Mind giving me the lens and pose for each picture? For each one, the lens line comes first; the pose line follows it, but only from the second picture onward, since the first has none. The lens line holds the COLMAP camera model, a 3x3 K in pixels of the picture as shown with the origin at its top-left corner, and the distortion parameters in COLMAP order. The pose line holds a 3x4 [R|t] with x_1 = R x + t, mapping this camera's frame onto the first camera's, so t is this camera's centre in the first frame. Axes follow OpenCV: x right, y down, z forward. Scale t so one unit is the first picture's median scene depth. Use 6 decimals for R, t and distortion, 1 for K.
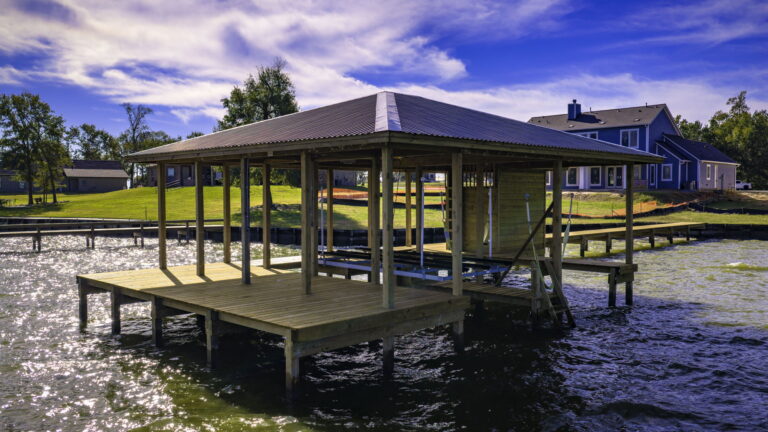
lens RADIAL K [[632.1, 0, 384.0], [0, 632.1, 216.0], [0, 0, 1]] dist [-0.001849, -0.016738]
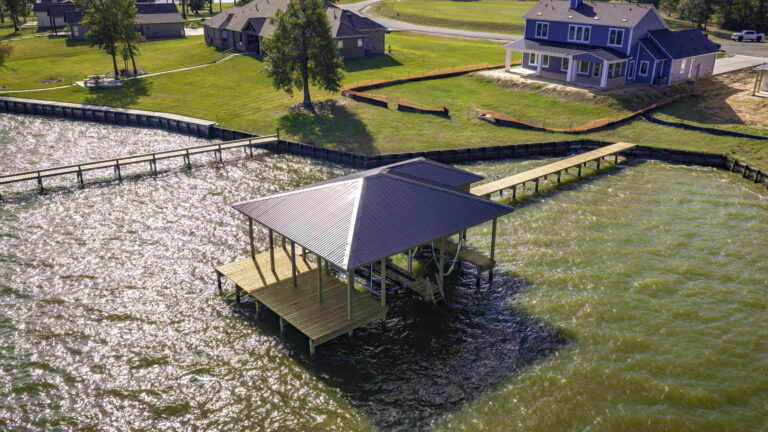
lens RADIAL K [[632.1, 0, 384.0], [0, 632.1, 216.0], [0, 0, 1]] dist [-0.001849, -0.016738]
pose [[0.997211, 0.033382, -0.066753, 0.054784], [-0.009060, 0.941928, 0.335693, -0.202739], [0.074083, -0.334152, 0.939603, -0.231162]]
